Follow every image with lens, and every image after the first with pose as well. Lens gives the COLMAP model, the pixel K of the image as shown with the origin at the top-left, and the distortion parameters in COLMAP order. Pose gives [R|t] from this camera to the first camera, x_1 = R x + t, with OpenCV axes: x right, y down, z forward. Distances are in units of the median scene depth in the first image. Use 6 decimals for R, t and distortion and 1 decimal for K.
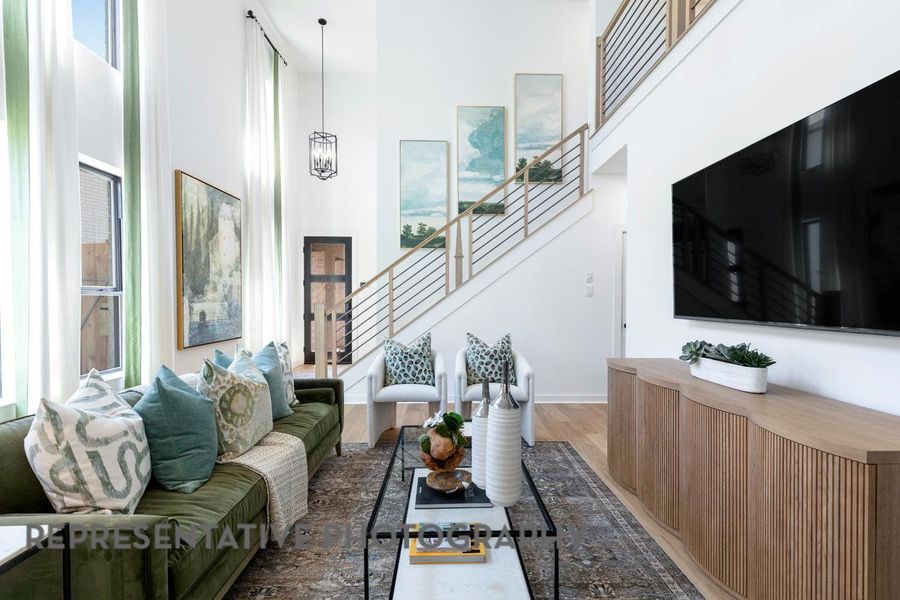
lens RADIAL K [[412.4, 0, 453.8], [0, 412.4, 308.5], [0, 0, 1]] dist [0.001136, -0.000124]
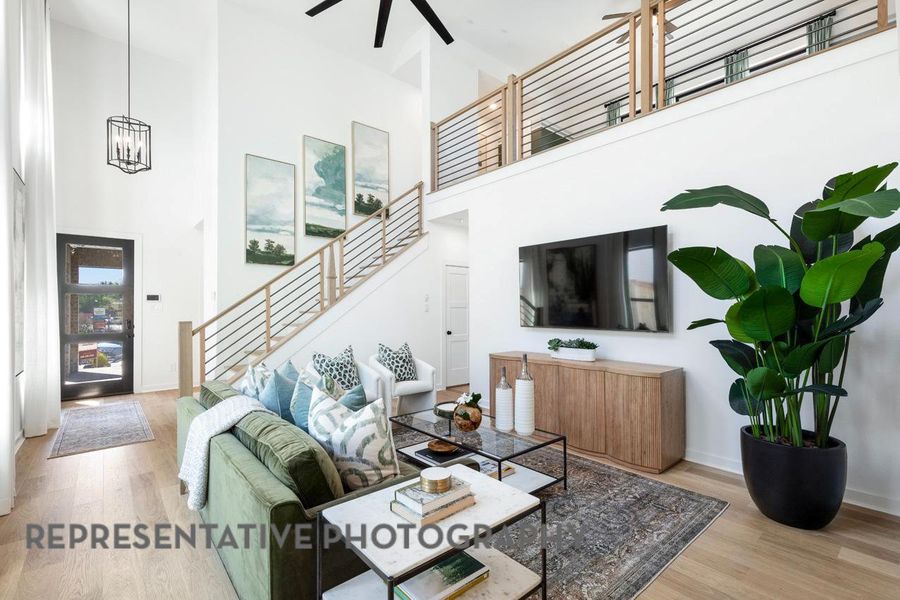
lens RADIAL K [[402.2, 0, 450.6], [0, 402.2, 308.4], [0, 0, 1]] dist [-0.000058, -0.000335]
pose [[0.771115, -0.002126, 0.636692, -0.389316], [0.017046, 0.999705, -0.017307, -0.014552], [-0.636467, 0.024199, 0.770924, -0.043904]]
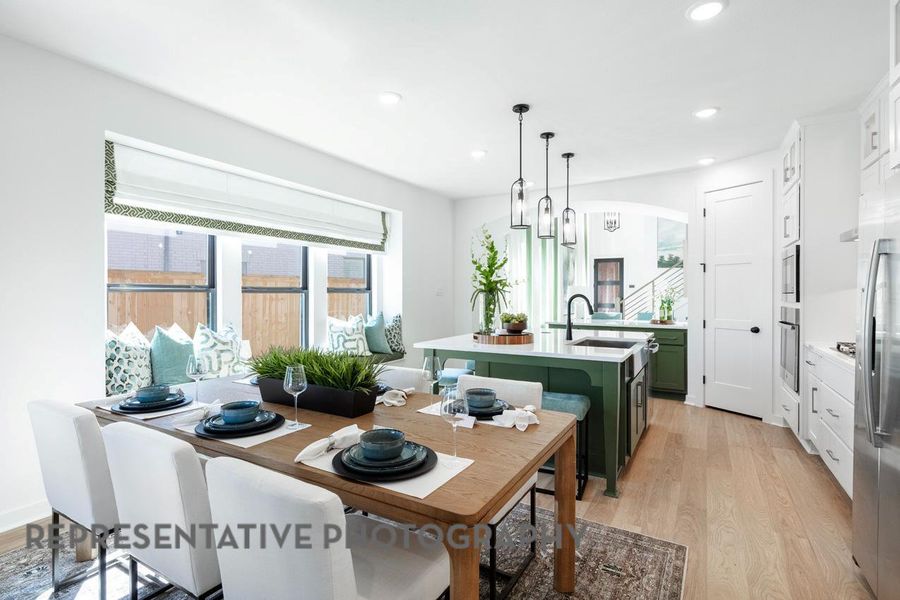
lens RADIAL K [[438.7, 0, 448.3], [0, 438.7, 307.1], [0, 0, 1]] dist [-0.001179, -0.001018]
pose [[0.853478, 0.010402, -0.521025, 0.104120], [-0.004204, 0.999906, 0.013077, 0.007121], [0.521112, -0.008970, 0.853441, -1.260276]]
